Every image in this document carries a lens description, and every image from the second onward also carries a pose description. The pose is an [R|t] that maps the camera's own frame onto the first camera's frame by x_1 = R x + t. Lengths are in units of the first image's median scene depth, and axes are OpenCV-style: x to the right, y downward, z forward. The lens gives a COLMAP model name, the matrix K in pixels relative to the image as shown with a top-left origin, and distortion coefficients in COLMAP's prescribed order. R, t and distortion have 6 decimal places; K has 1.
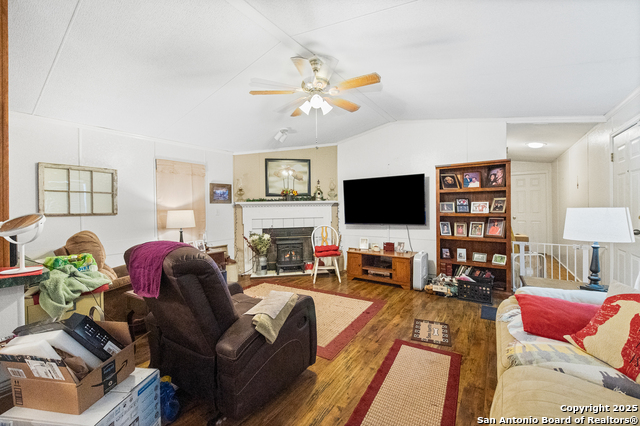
lens RADIAL K [[262.0, 0, 321.0], [0, 262.0, 210.8], [0, 0, 1]] dist [-0.008659, -0.000257]
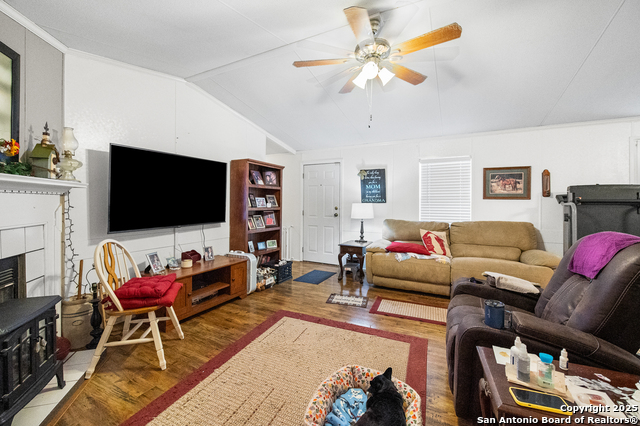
lens RADIAL K [[262.0, 0, 315.4], [0, 262.0, 201.8], [0, 0, 1]] dist [-0.008659, -0.000257]
pose [[-0.114468, 0.015531, 0.993306, -0.595509], [0.008198, 0.999859, -0.014689, 0.003494], [-0.993393, 0.006462, -0.114579, 0.941122]]
